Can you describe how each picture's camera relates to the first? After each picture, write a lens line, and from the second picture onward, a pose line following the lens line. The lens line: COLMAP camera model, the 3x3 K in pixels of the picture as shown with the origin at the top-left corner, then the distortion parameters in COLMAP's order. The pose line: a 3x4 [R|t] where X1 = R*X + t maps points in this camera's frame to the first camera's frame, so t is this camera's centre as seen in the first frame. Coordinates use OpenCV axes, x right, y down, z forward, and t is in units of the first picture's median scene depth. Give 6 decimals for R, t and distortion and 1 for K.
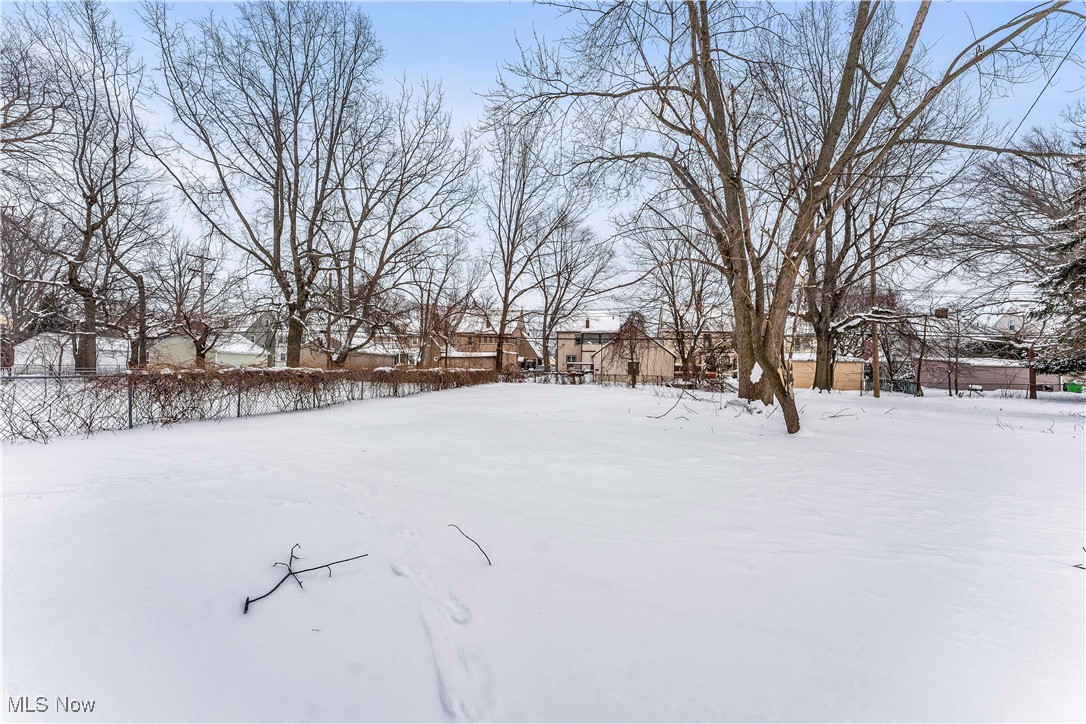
lens RADIAL K [[441.7, 0, 535.0], [0, 441.7, 366.5], [0, 0, 1]] dist [0.001816, 0.000253]
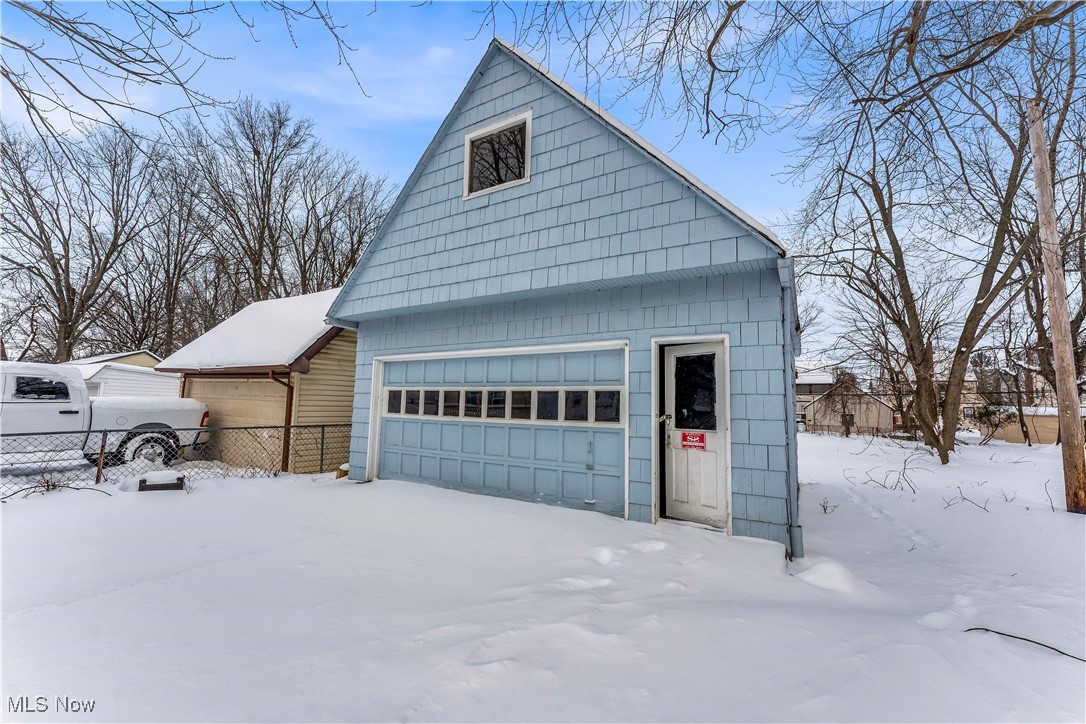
lens RADIAL K [[441.7, 0, 535.0], [0, 441.7, 366.5], [0, 0, 1]] dist [0.001816, 0.000253]
pose [[0.917942, -0.030546, -0.395536, -0.063677], [-0.008606, 0.995263, -0.096834, -0.017019], [0.396620, 0.092293, 0.913331, -0.391413]]
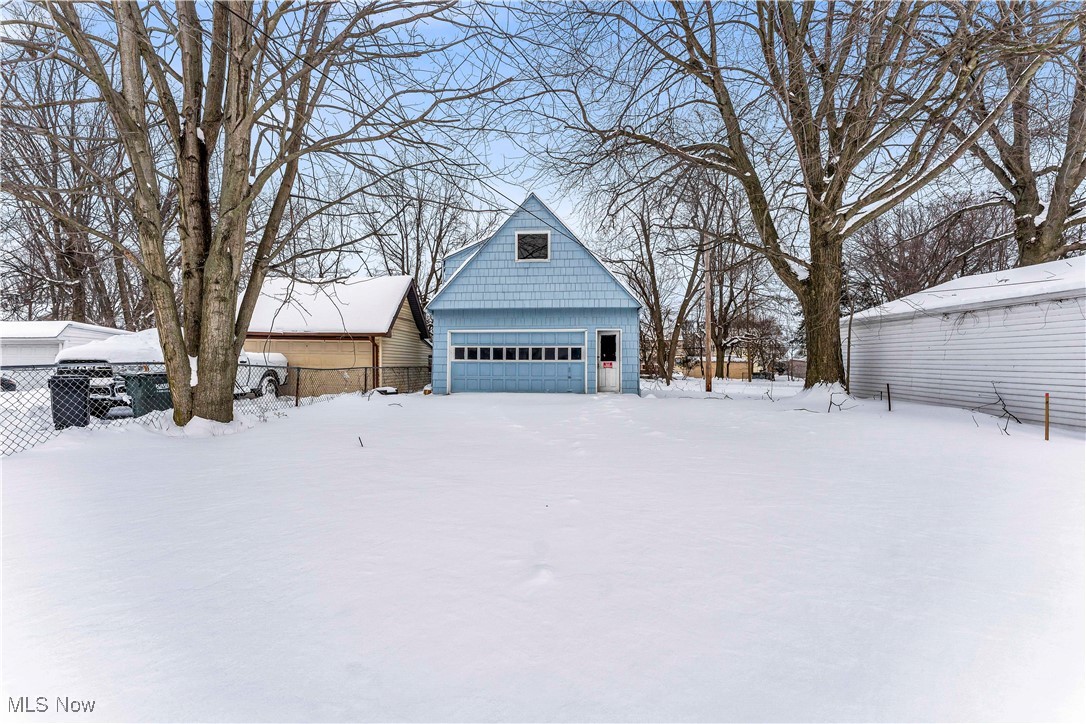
lens RADIAL K [[441.7, 0, 535.0], [0, 441.7, 366.5], [0, 0, 1]] dist [0.001816, 0.000253]
pose [[0.998551, -0.011721, 0.052528, -0.177410], [0.011628, 0.999930, 0.002069, -0.006368], [-0.052549, -0.001455, 0.998617, -0.680407]]
